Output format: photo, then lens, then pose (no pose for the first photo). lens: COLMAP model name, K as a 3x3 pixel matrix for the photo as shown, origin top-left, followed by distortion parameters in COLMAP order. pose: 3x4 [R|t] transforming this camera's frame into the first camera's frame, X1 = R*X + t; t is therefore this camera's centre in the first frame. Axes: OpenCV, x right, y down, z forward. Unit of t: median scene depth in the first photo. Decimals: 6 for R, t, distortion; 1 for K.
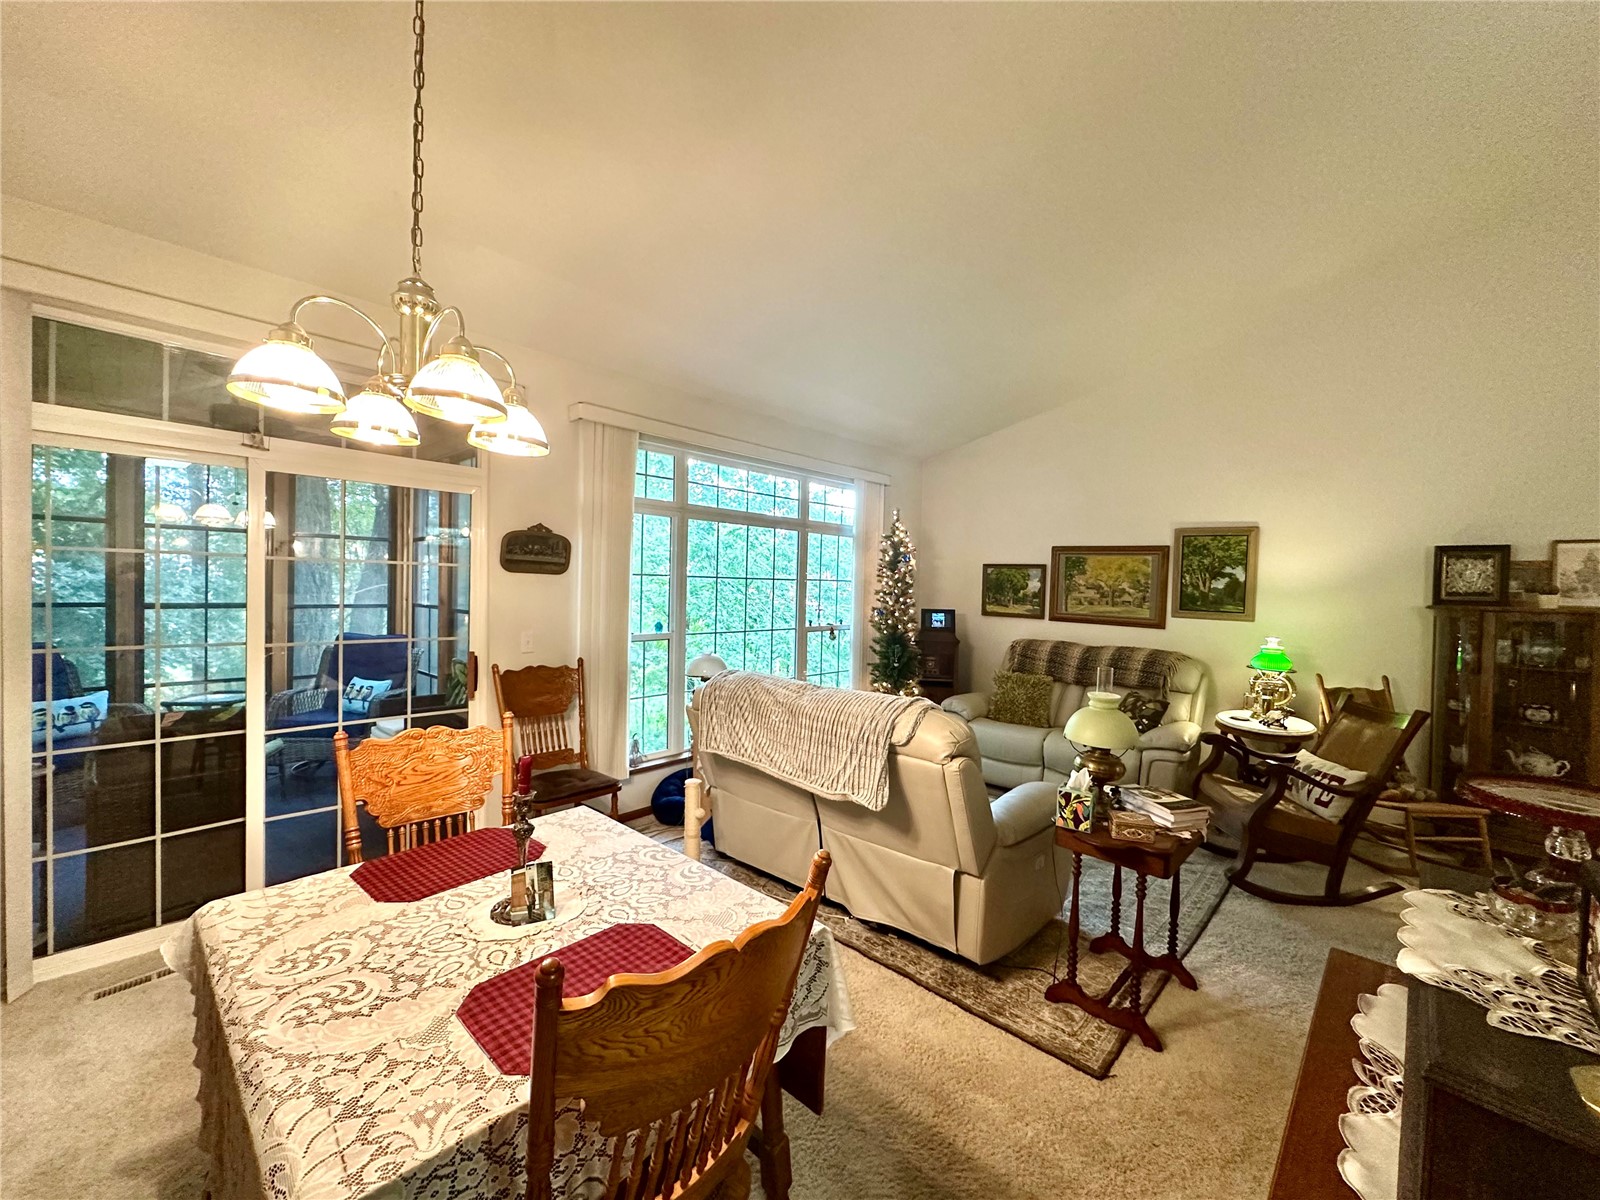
lens RADIAL K [[638.9, 0, 802.8], [0, 638.9, 601.1], [0, 0, 1]] dist [-0.005089, 0.001444]
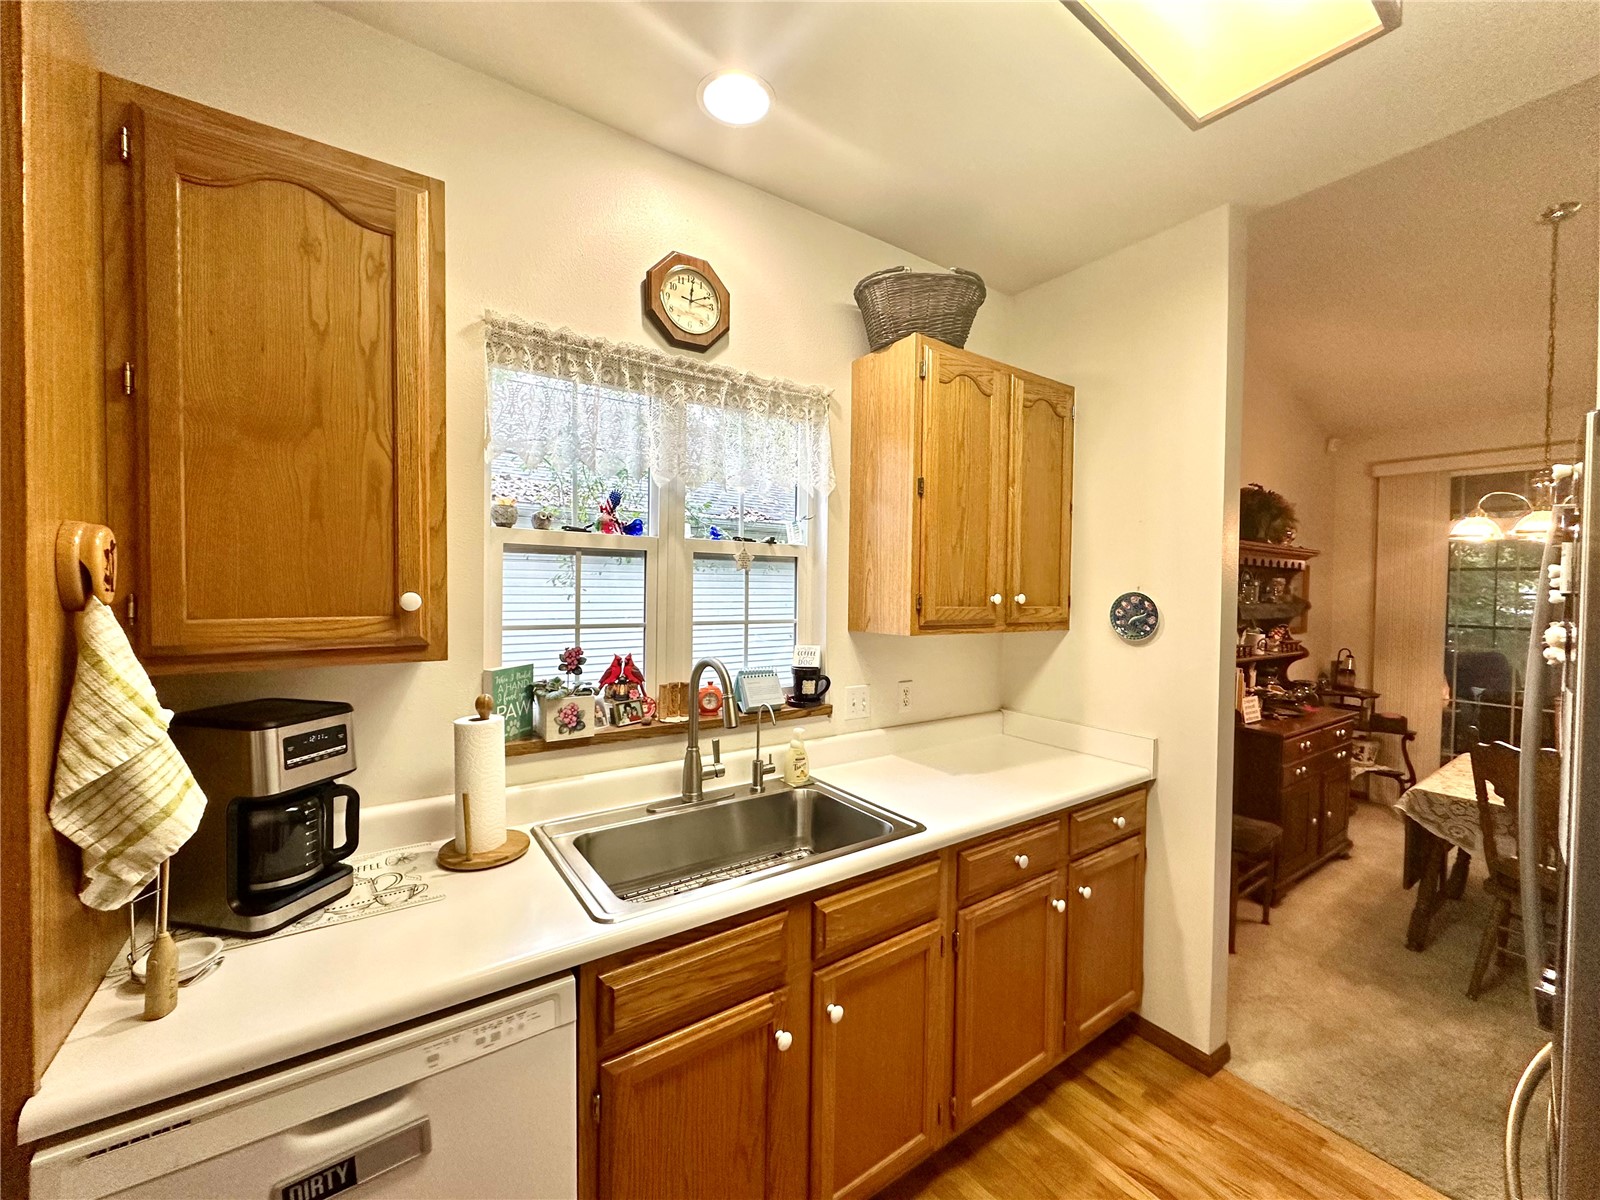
lens RADIAL K [[638.9, 0, 801.9], [0, 638.9, 599.5], [0, 0, 1]] dist [-0.005089, 0.001444]
pose [[-0.209426, -0.007434, -0.977796, 0.769897], [-0.045553, 0.998960, 0.002161, 0.014258], [0.976763, 0.044994, -0.209547, -0.371236]]
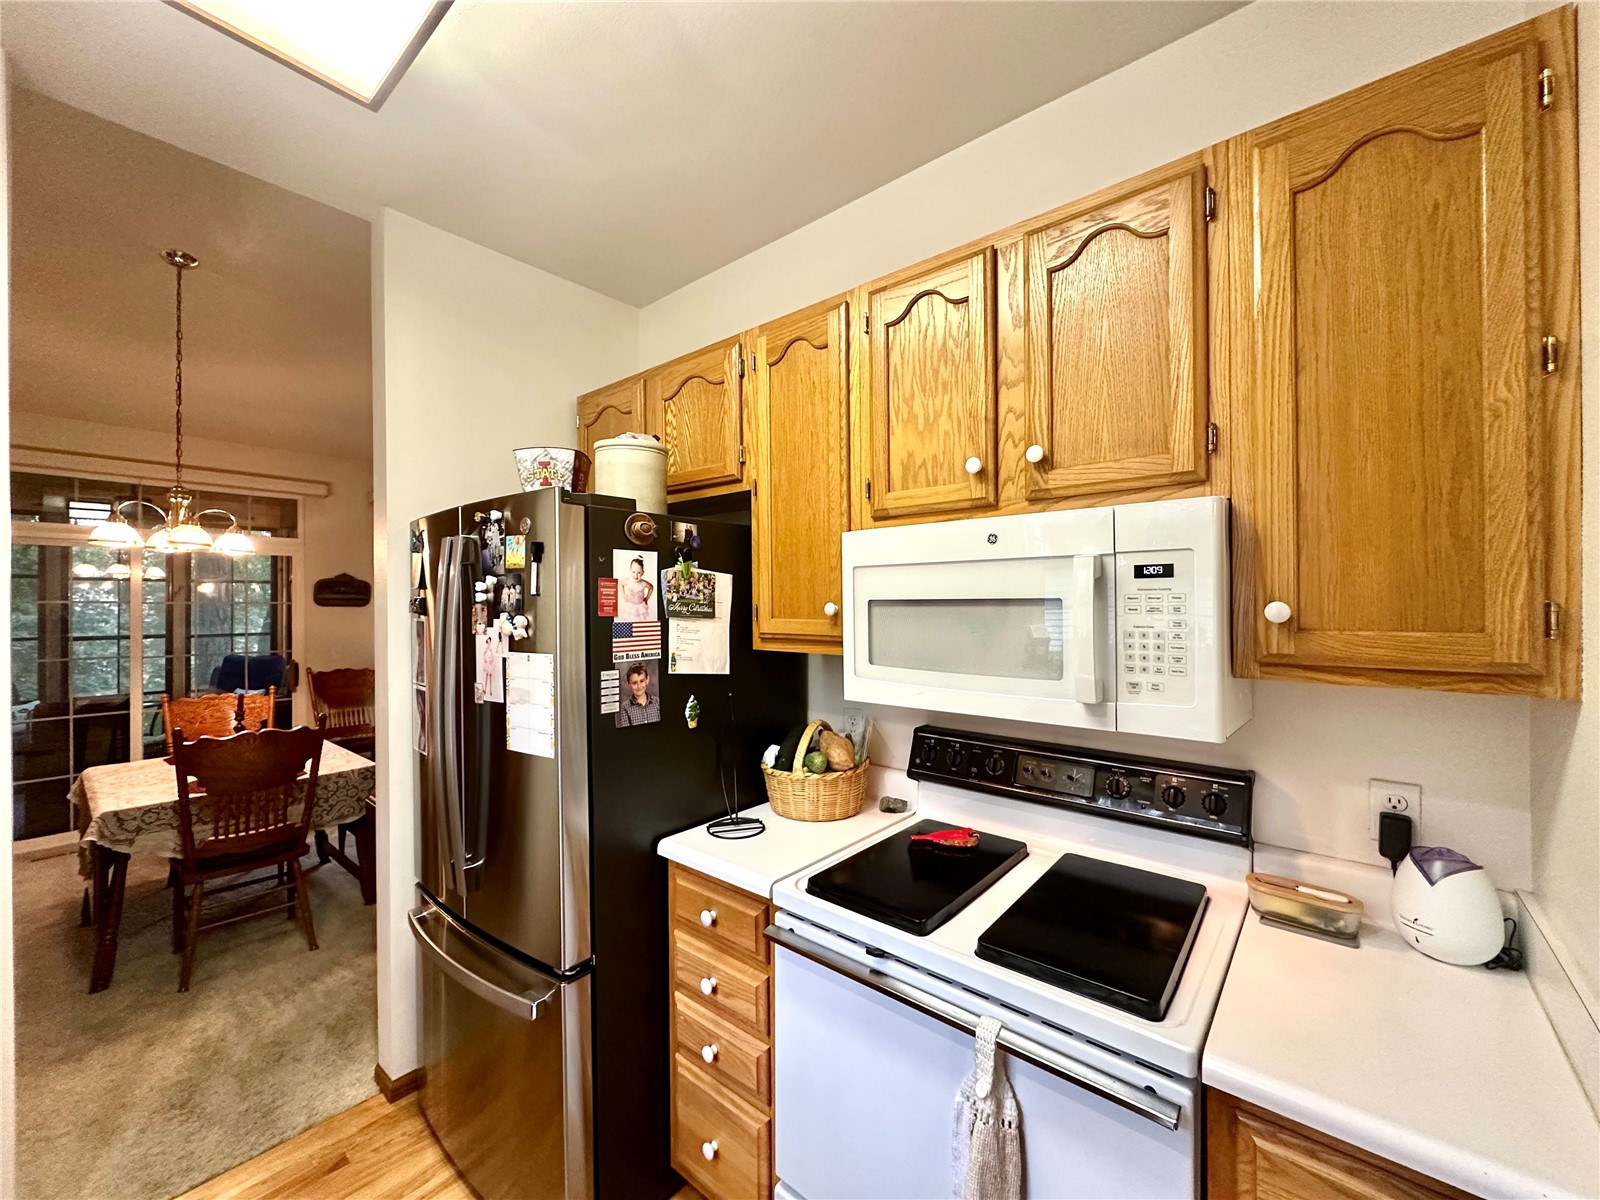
lens RADIAL K [[638.9, 0, 799.1], [0, 638.9, 600.5], [0, 0, 1]] dist [-0.005089, 0.001444]
pose [[0.998581, -0.030096, 0.043943, 0.603604], [0.031377, 0.999093, -0.028773, 0.019879], [-0.043037, 0.030111, 0.998620, -0.551029]]
